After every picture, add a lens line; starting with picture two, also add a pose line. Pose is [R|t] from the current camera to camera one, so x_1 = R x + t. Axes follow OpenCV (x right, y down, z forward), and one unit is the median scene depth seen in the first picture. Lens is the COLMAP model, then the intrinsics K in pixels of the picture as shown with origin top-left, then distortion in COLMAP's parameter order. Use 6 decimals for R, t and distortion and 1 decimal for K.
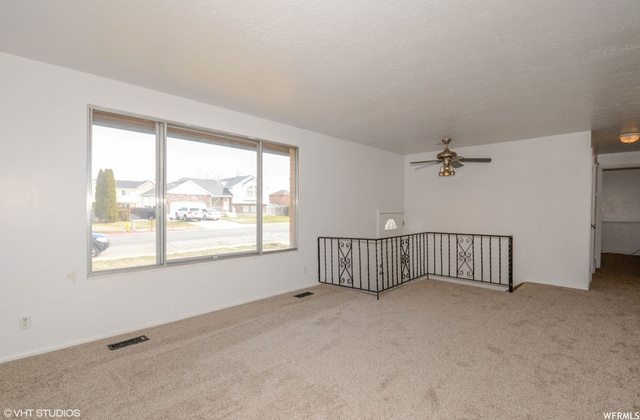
lens RADIAL K [[299.3, 0, 320.0], [0, 299.3, 210.0], [0, 0, 1]] dist [-0.001926, -0.000604]
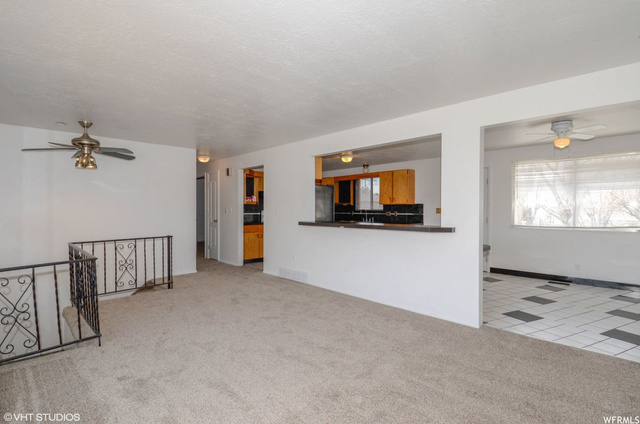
lens RADIAL K [[313.9, 0, 320.0], [0, 313.9, 212.0], [0, 0, 1]] dist [0.000861, 0.000444]
pose [[0.016219, -0.015848, 0.999743, -0.454842], [0.006359, 0.999856, 0.015747, -0.011313], [-0.999848, 0.006102, 0.016317, 0.439051]]
